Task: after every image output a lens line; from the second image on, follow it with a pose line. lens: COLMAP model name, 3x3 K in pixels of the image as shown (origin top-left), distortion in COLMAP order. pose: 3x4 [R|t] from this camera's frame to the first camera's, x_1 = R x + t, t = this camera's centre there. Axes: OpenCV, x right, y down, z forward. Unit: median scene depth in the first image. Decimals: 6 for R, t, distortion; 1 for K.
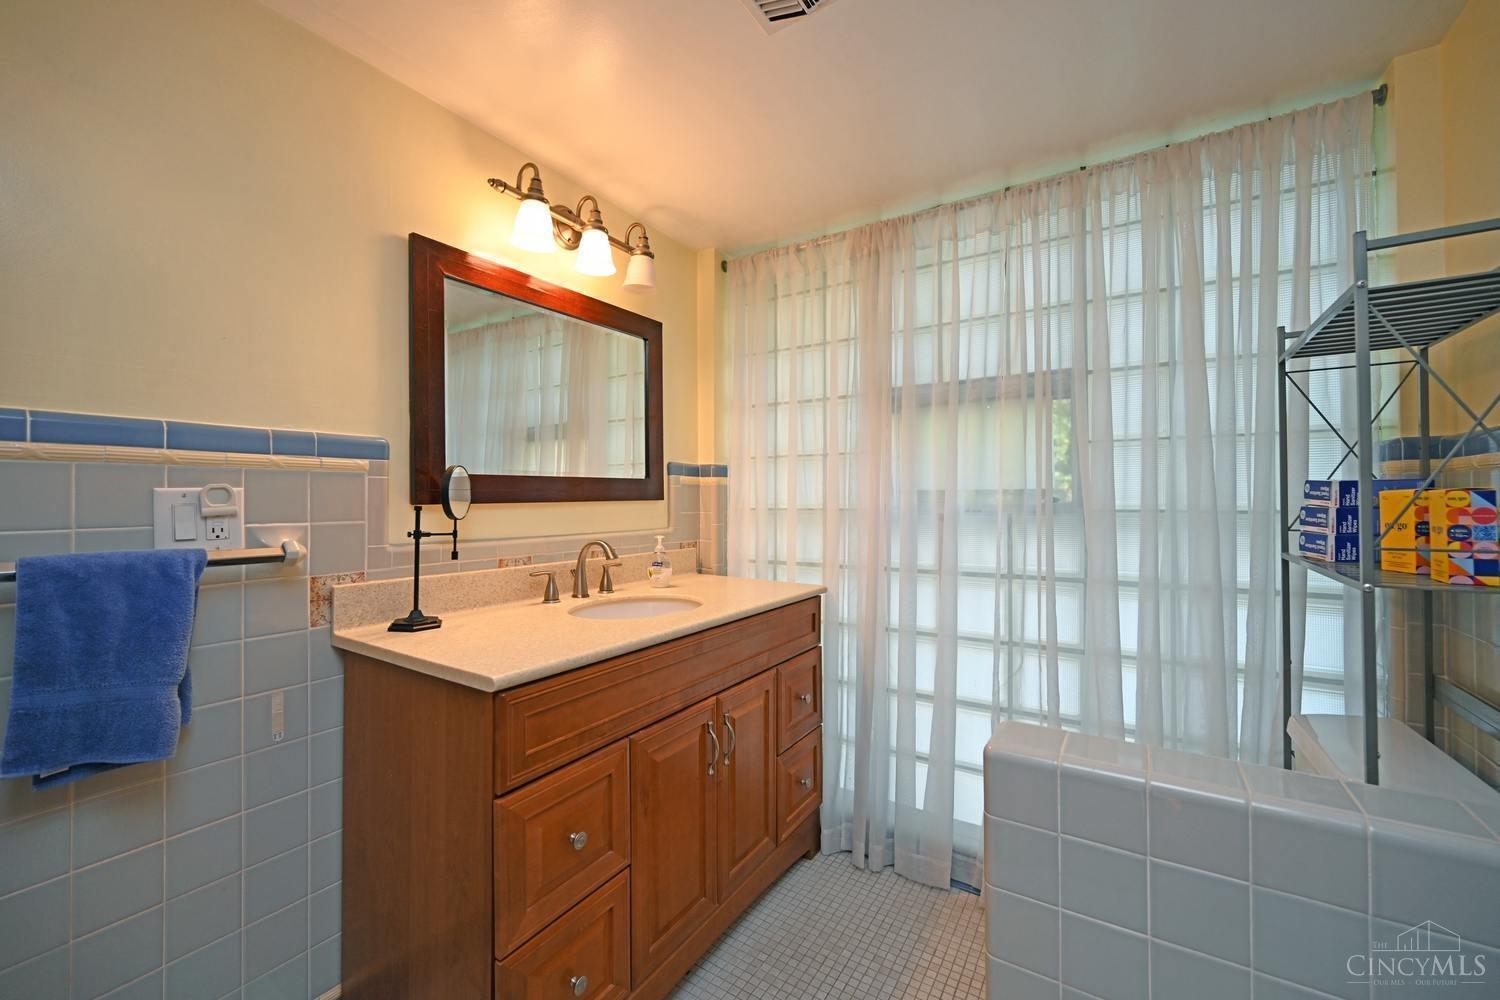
lens RADIAL K [[594.5, 0, 747.8], [0, 594.5, 498.9], [0, 0, 1]] dist [0.000618, 0.000001]
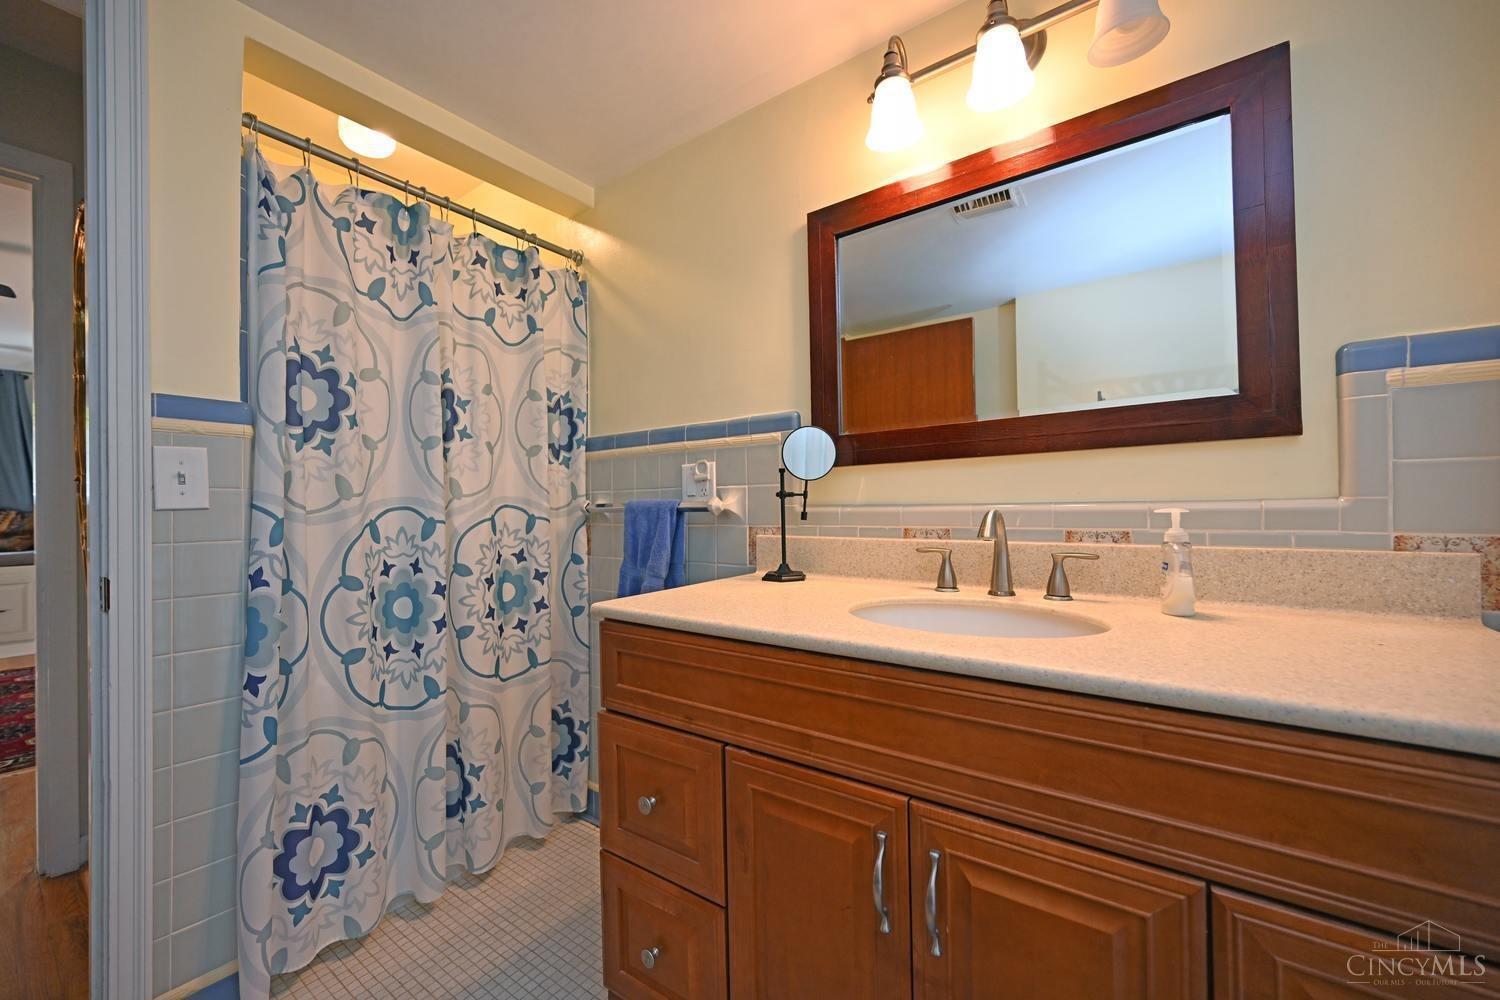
lens RADIAL K [[594.5, 0, 748.4], [0, 594.5, 502.3], [0, 0, 1]] dist [0.000618, 0.000001]
pose [[-0.061176, -0.001907, -0.998125, 0.522025], [0.018609, 0.999822, -0.003051, 0.073189], [0.997954, -0.018761, -0.061129, 0.969660]]
